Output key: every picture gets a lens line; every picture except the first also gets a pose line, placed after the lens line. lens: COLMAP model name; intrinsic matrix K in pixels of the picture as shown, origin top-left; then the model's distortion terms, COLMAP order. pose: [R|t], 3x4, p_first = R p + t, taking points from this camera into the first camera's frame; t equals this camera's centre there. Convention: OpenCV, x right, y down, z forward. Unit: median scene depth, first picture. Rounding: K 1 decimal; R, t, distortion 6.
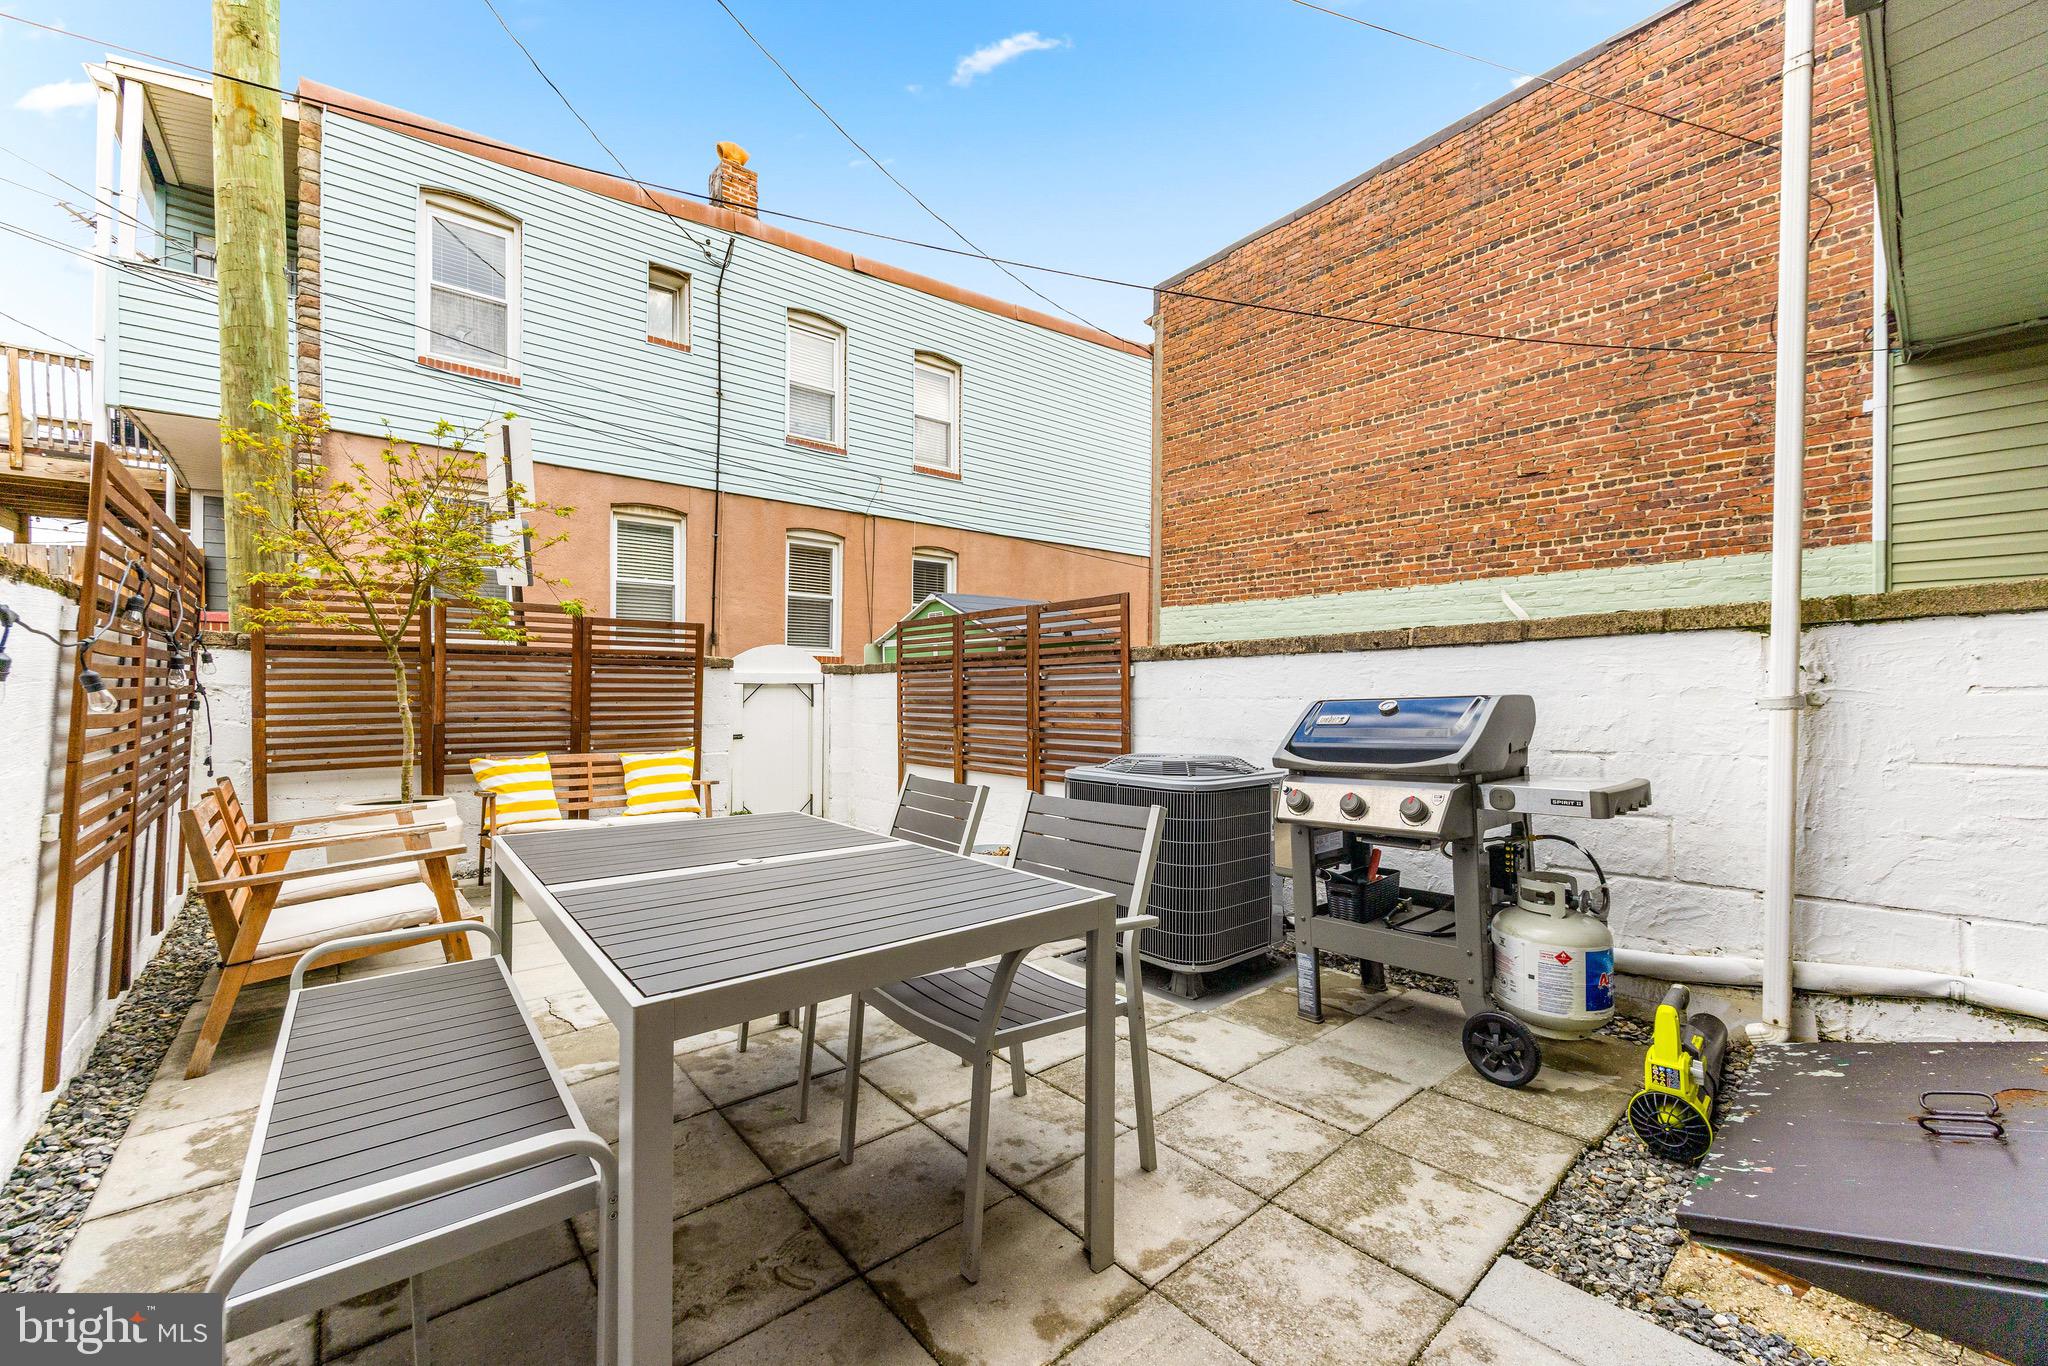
lens RADIAL K [[794.5, 0, 1024.0], [0, 794.5, 683.0], [0, 0, 1]] dist [-0.000570, -0.000452]
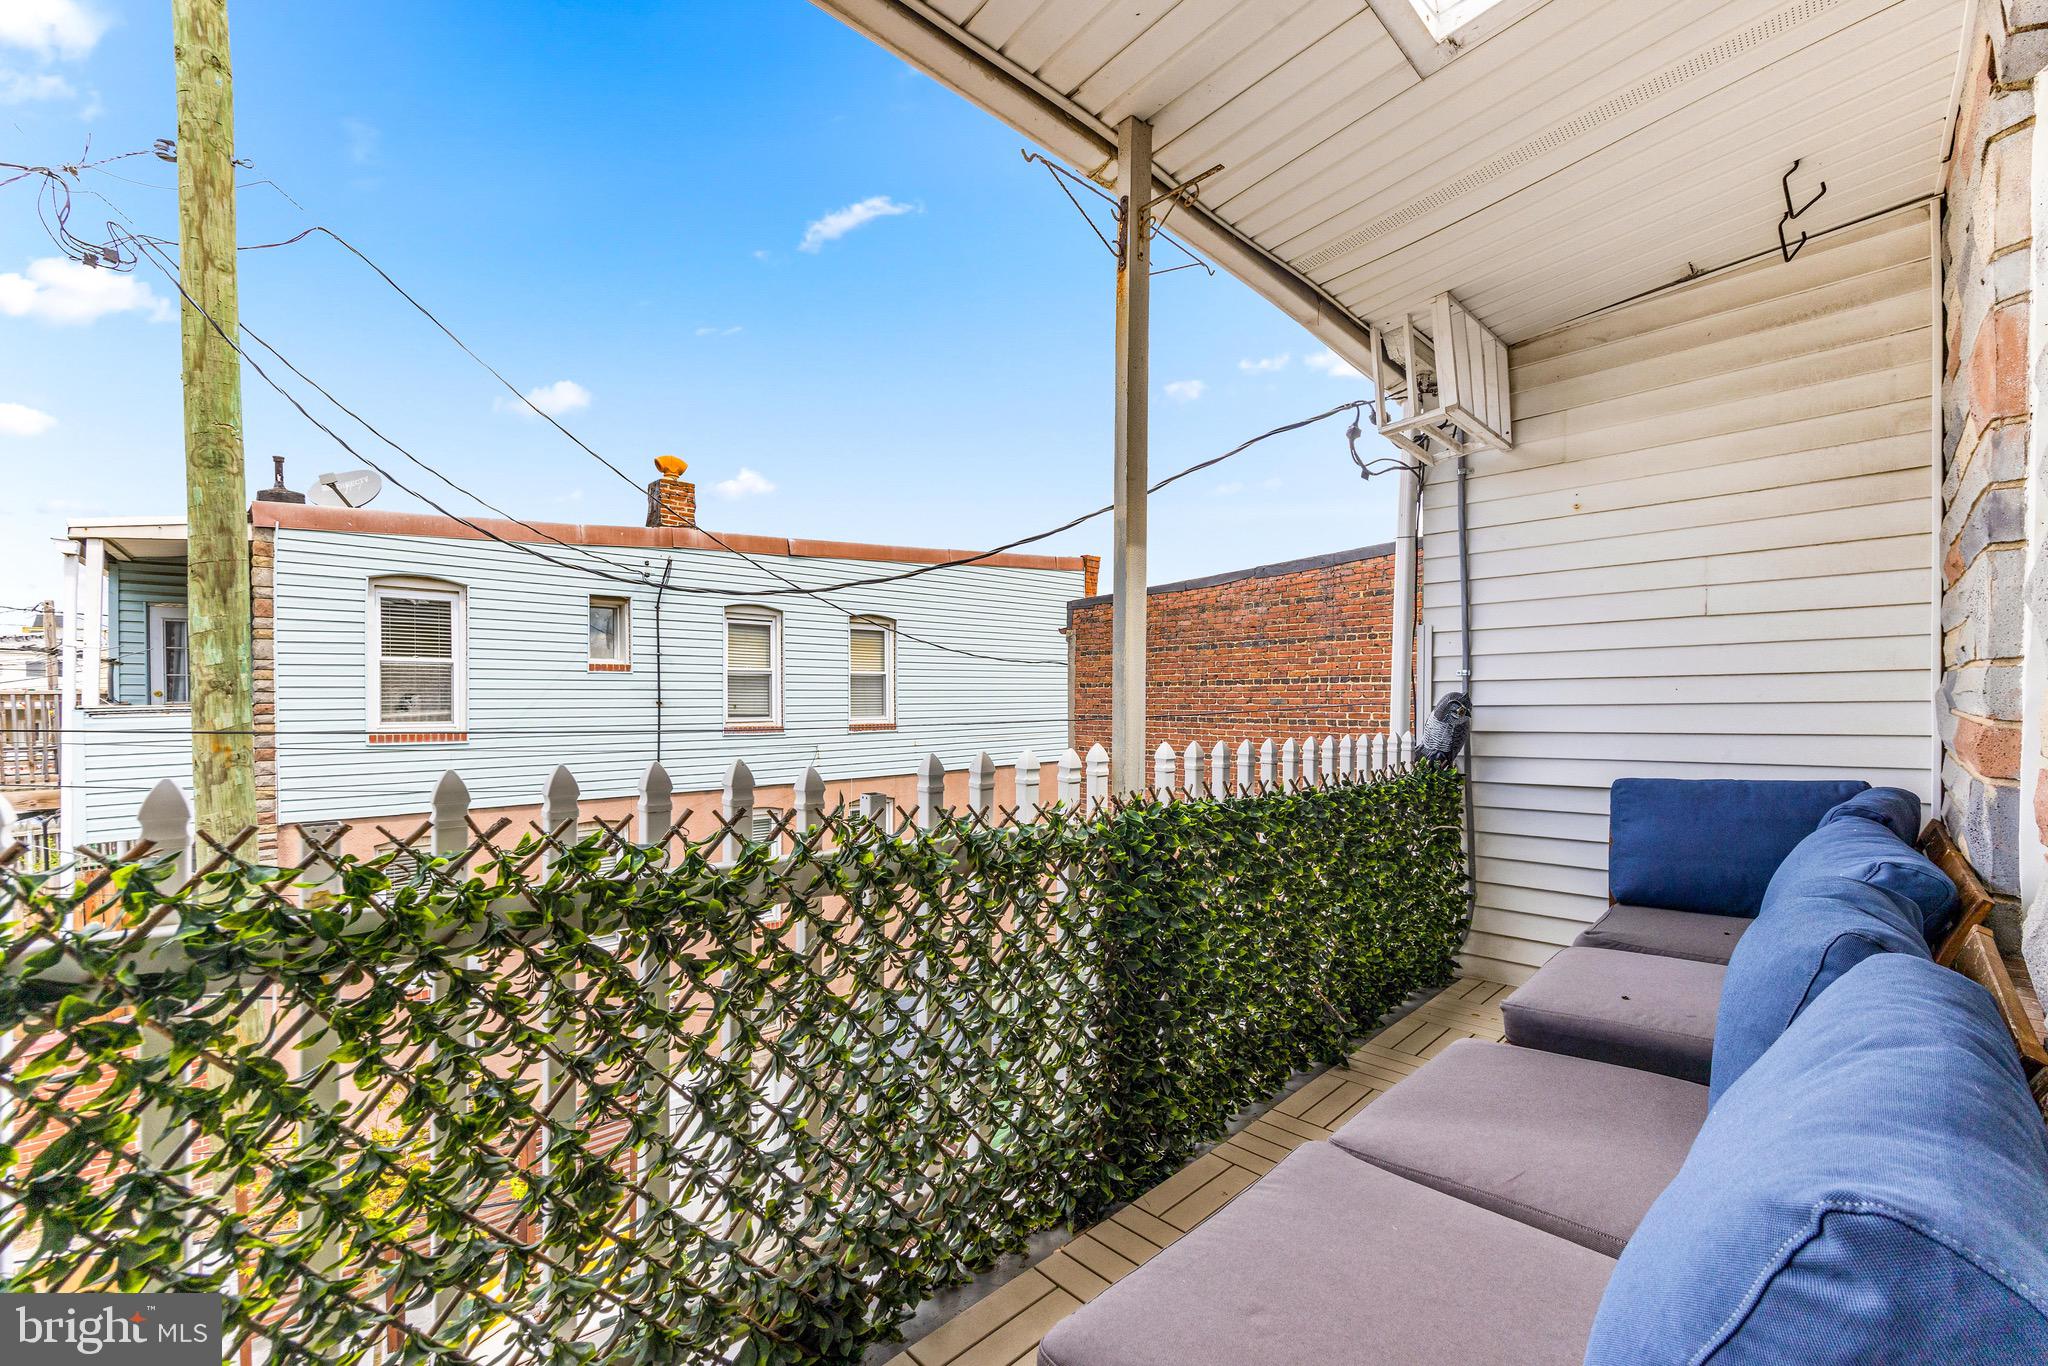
lens RADIAL K [[817.4, 0, 1027.1], [0, 817.4, 703.2], [0, 0, 1]] dist [0.001134, 0.000469]
pose [[0.999335, -0.004502, 0.036182, 0.097002], [0.004276, 0.999971, 0.006316, -0.528190], [-0.036210, -0.006157, 0.999325, -0.154247]]
